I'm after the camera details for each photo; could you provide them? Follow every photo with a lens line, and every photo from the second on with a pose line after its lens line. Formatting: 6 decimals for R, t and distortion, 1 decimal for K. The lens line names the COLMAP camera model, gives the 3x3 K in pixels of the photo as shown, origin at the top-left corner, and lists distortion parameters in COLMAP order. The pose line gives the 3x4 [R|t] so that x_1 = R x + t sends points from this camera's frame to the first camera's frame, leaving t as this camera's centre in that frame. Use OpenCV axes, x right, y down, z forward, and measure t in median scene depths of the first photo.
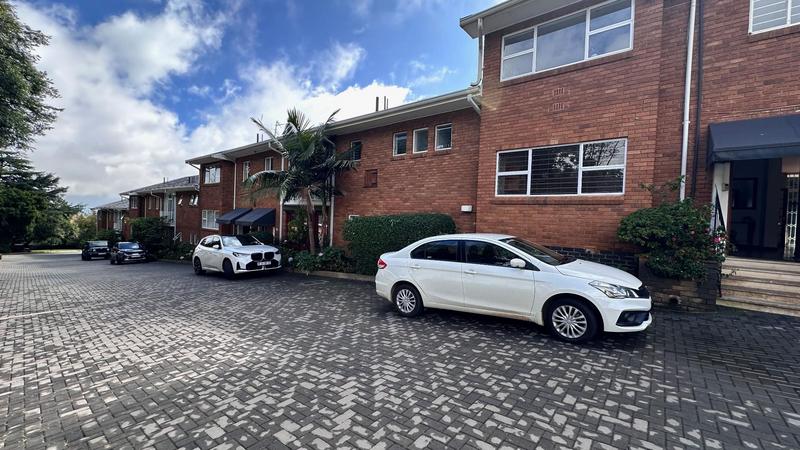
lens RADIAL K [[316.5, 0, 402.9], [0, 316.5, 223.5], [0, 0, 1]] dist [-0.000474, 0.000013]
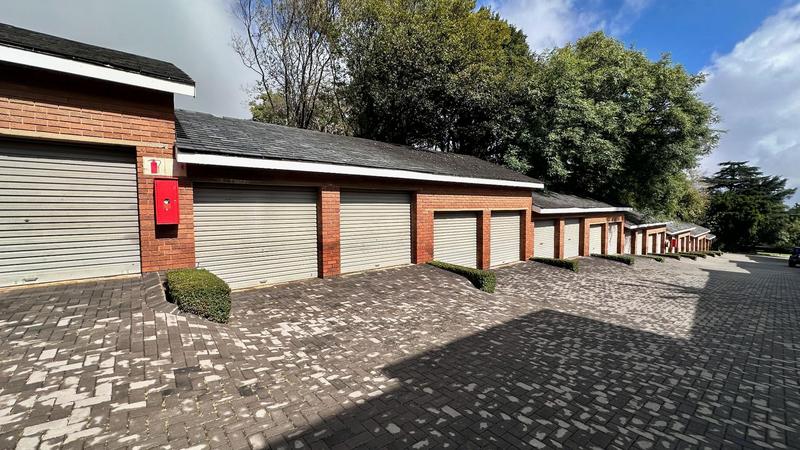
lens RADIAL K [[316.5, 0, 402.9], [0, 316.5, 223.5], [0, 0, 1]] dist [-0.000474, 0.000013]
pose [[-0.166875, 0.006275, -0.985958, 0.809754], [-0.016306, 0.999825, 0.009123, -0.004933], [0.985843, 0.017600, -0.166743, 0.168684]]
